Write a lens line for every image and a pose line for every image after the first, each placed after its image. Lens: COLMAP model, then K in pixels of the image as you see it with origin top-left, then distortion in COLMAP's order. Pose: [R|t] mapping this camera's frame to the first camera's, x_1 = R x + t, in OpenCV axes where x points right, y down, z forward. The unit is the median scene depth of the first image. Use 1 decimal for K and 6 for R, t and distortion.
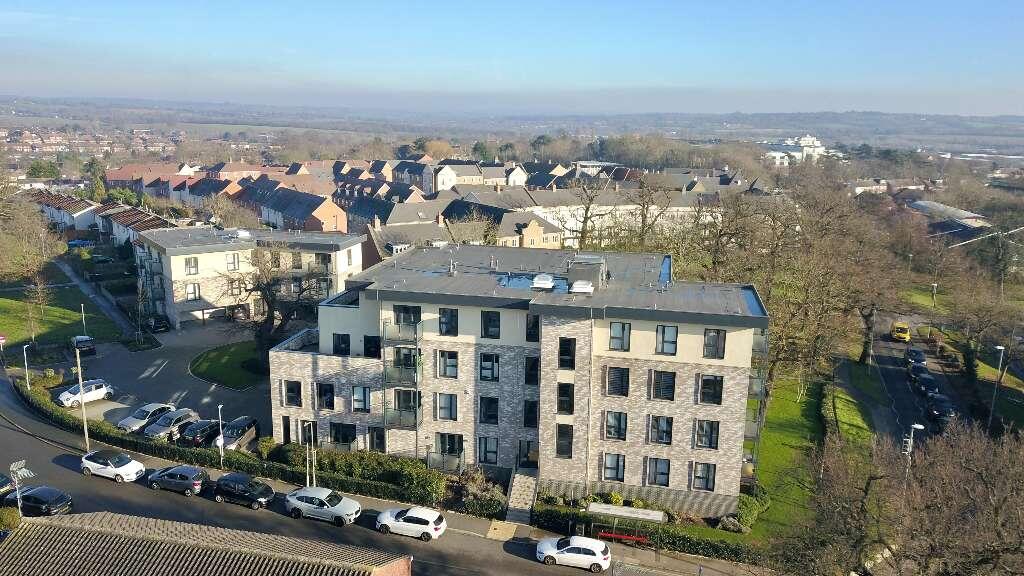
lens RADIAL K [[779.1, 0, 512.0], [0, 779.1, 288.0], [0, 0, 1]] dist [0.029492, -0.039855]
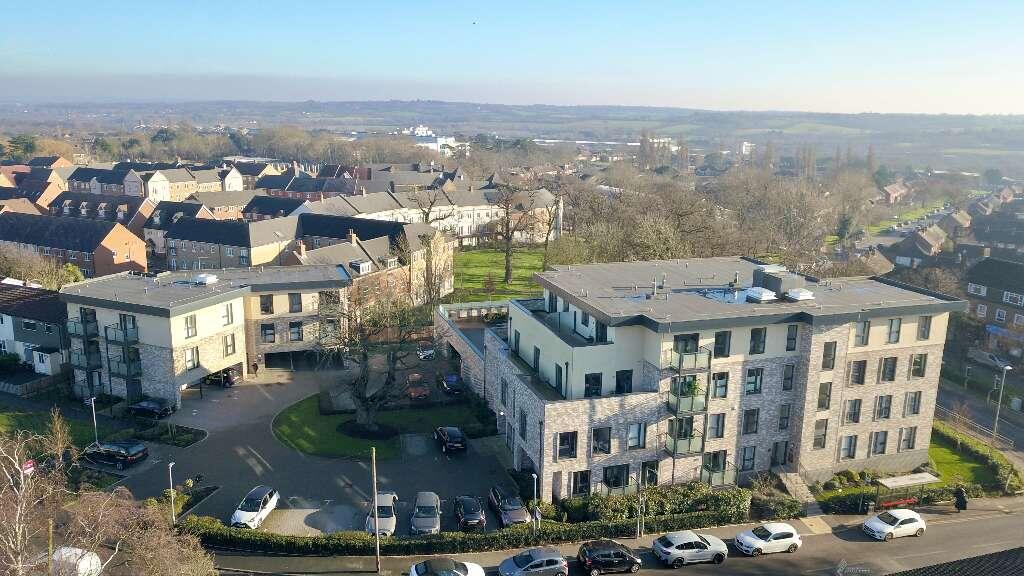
lens RADIAL K [[779.1, 0, 512.0], [0, 779.1, 288.0], [0, 0, 1]] dist [0.029492, -0.039855]
pose [[0.862428, -0.116119, 0.492680, -0.809234], [0.108695, 0.993110, 0.043795, -0.104407], [-0.494371, 0.015782, 0.869108, 0.231620]]
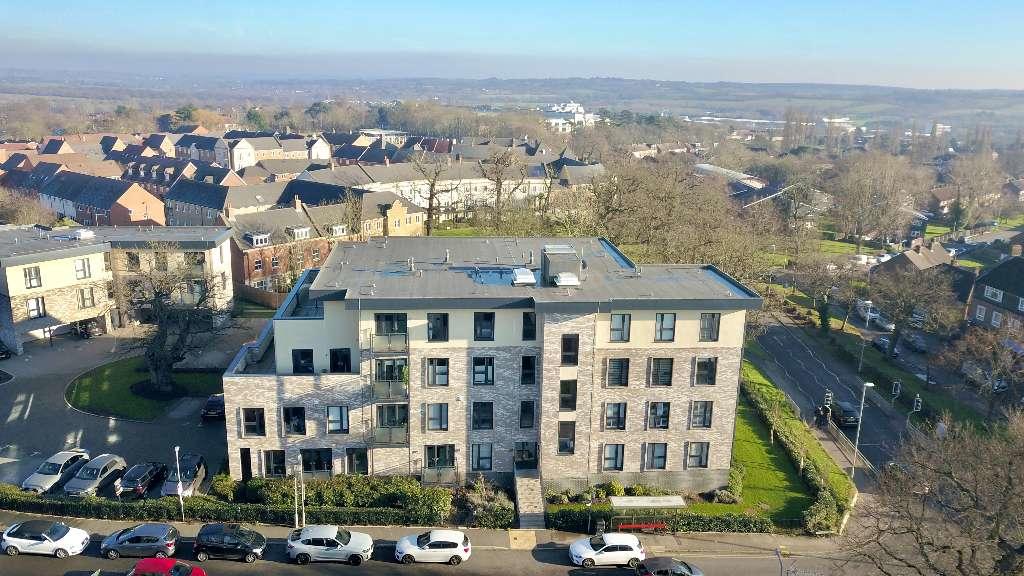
lens RADIAL K [[779.1, 0, 512.0], [0, 779.1, 288.0], [0, 0, 1]] dist [0.029492, -0.039855]
pose [[0.954857, -0.073669, 0.287787, -0.256525], [0.061276, 0.996773, 0.051850, -0.045033], [-0.290679, -0.031874, 0.956290, 0.084573]]
